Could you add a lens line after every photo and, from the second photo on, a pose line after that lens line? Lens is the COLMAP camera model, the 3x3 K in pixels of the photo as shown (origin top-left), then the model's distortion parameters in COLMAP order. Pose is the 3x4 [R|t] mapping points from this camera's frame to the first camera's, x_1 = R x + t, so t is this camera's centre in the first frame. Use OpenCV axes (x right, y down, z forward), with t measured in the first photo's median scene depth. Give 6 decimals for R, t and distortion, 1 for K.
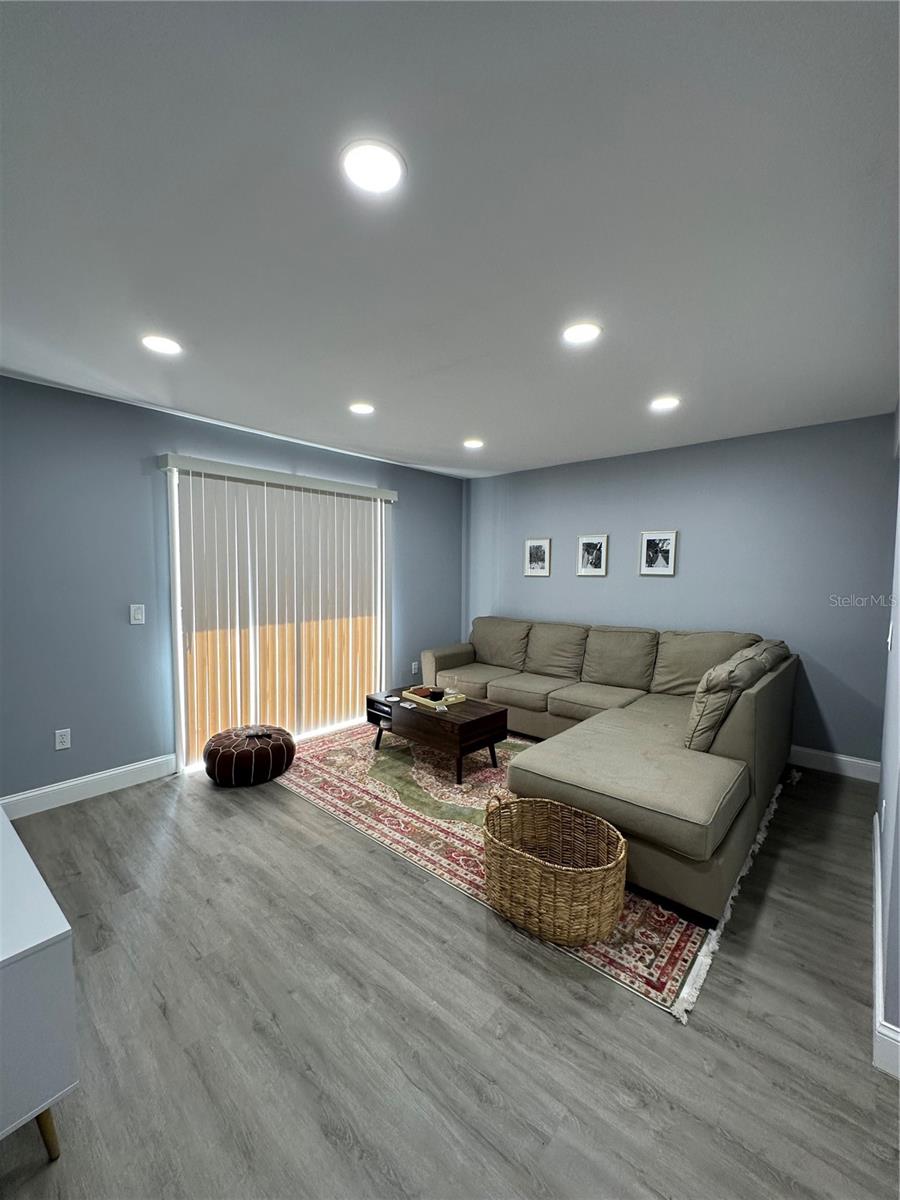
lens RADIAL K [[479.2, 0, 445.9], [0, 479.2, 600.2], [0, 0, 1]] dist [-0.003302, 0.000600]
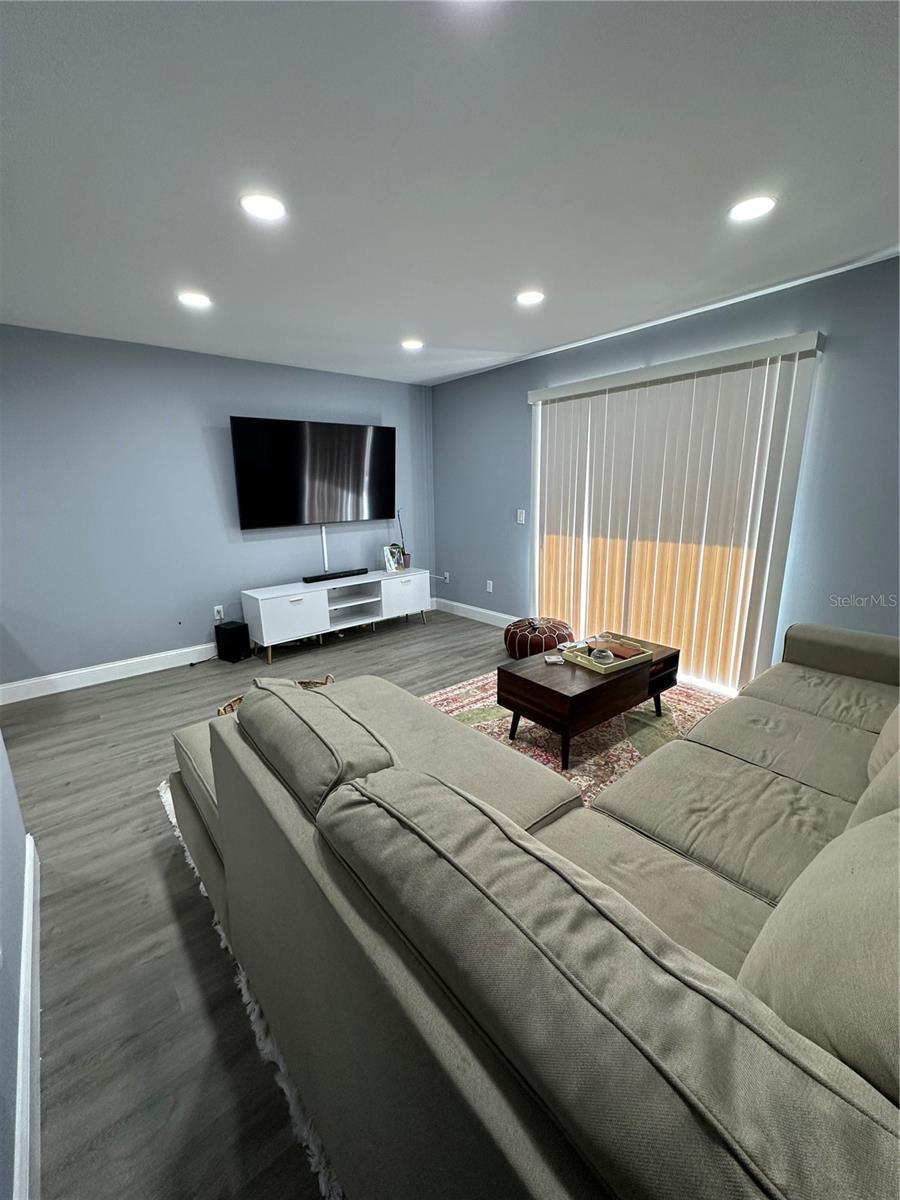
lens RADIAL K [[479.2, 0, 451.2], [0, 479.2, 601.0], [0, 0, 1]] dist [-0.003302, 0.000600]
pose [[-0.140838, 0.221877, -0.964850, 0.836666], [-0.045598, 0.972076, 0.230195, -0.046641], [0.988982, 0.076416, -0.126788, 1.015088]]
